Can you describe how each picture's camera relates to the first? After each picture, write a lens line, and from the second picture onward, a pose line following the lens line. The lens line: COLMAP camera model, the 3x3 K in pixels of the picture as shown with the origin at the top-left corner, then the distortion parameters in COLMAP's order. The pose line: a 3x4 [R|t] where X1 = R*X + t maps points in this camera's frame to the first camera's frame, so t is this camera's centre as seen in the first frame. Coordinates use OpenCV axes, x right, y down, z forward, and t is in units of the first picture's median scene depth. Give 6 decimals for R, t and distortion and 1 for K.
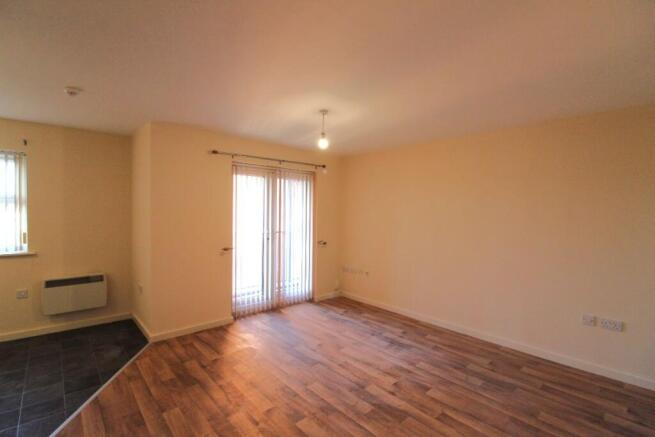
lens RADIAL K [[299.5, 0, 327.1], [0, 299.5, 221.8], [0, 0, 1]] dist [-0.014380, -0.004812]
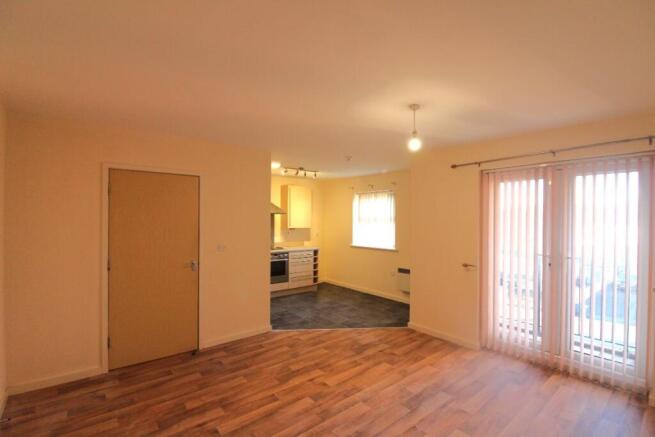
lens RADIAL K [[299.5, 0, 325.5], [0, 299.5, 220.2], [0, 0, 1]] dist [-0.014380, -0.004812]
pose [[-0.044089, -0.009814, -0.998979, 0.723151], [-0.039847, 0.999173, -0.008057, -0.030294], [0.998233, 0.039451, -0.044444, 0.699376]]
